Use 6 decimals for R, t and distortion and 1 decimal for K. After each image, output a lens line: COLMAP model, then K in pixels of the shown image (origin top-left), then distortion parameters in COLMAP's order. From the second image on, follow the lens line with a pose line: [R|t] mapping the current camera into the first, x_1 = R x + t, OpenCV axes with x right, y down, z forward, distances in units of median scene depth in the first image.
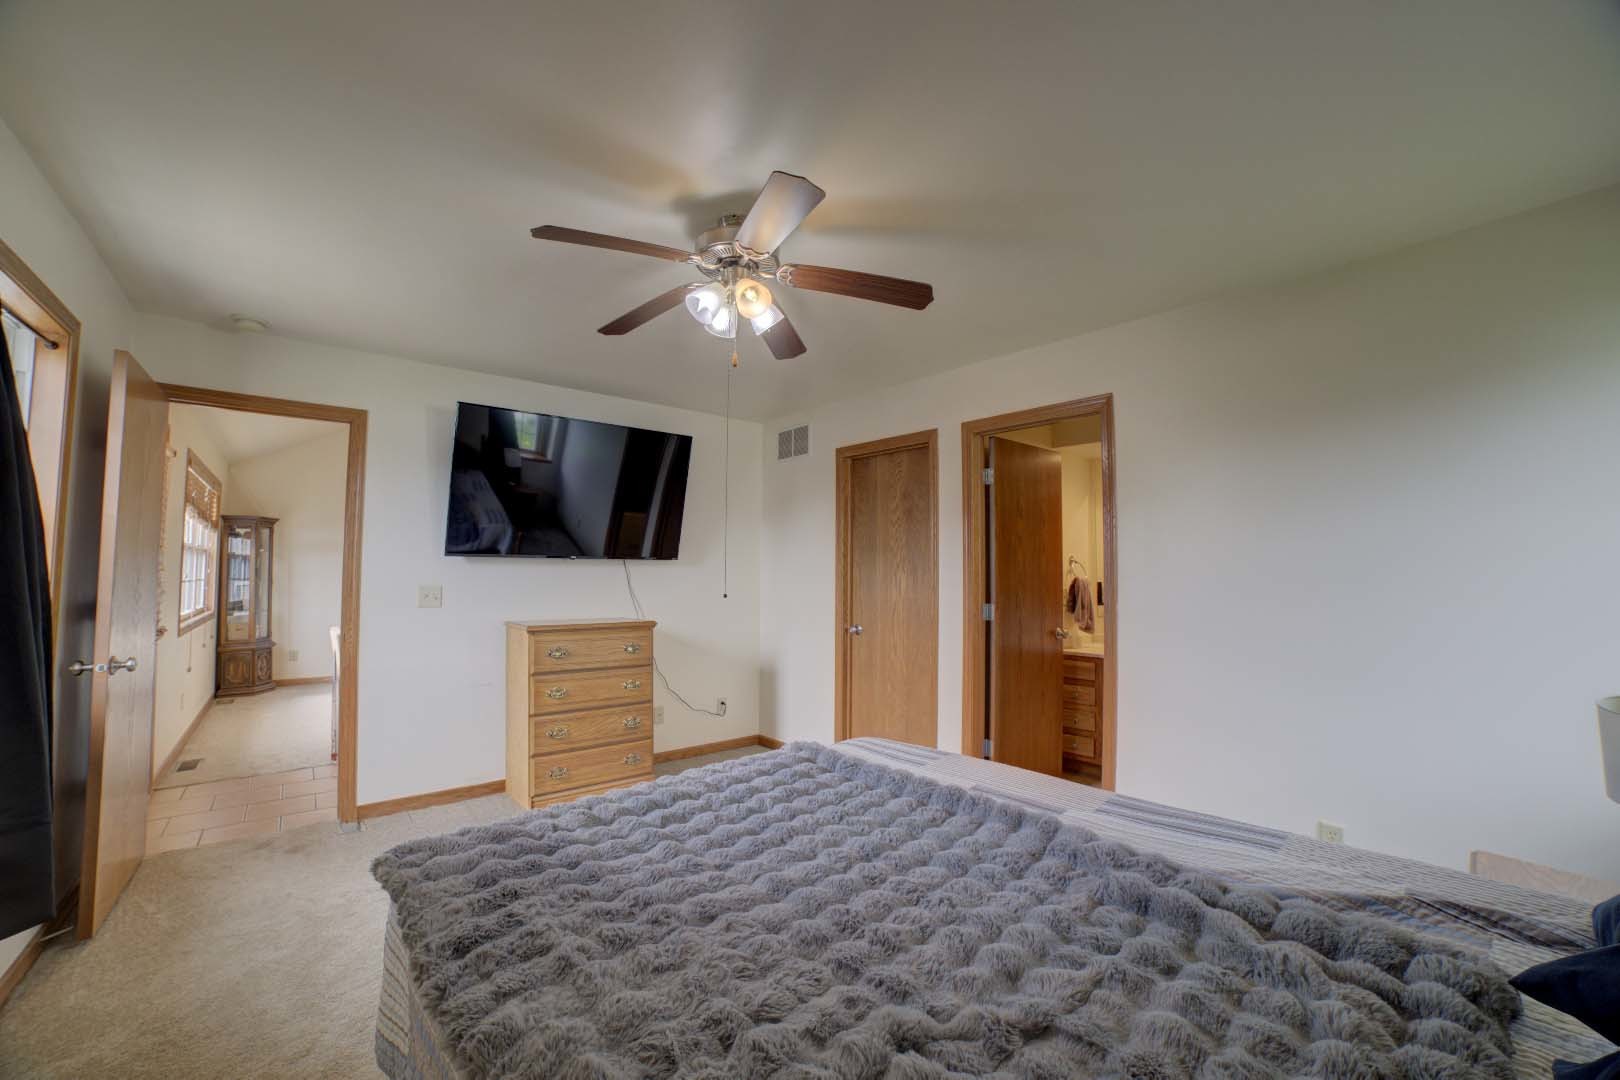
lens RADIAL K [[636.5, 0, 808.5], [0, 636.5, 543.6], [0, 0, 1]] dist [-0.108410, 0.034920]
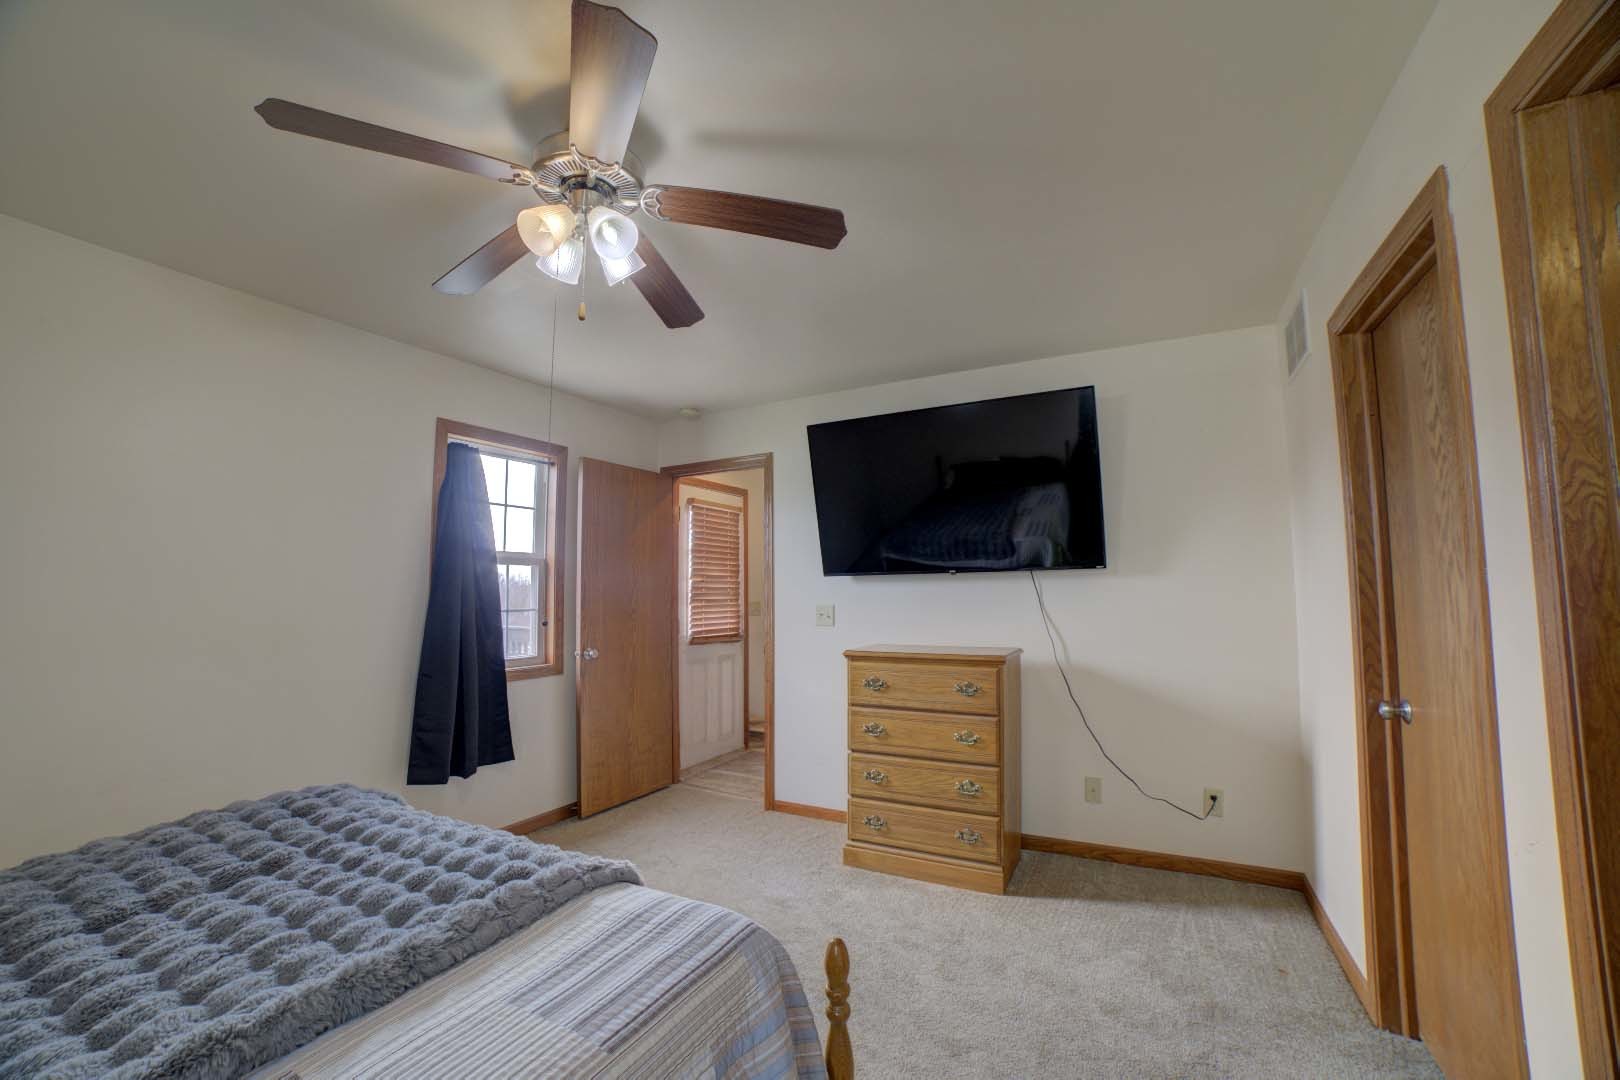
lens RADIAL K [[636.5, 0, 808.5], [0, 636.5, 543.6], [0, 0, 1]] dist [-0.108410, 0.034920]
pose [[0.357568, -0.076069, -0.930784, 0.375398], [0.053918, 0.996696, -0.060743, 0.027463], [0.932329, -0.028466, 0.360488, 0.565887]]
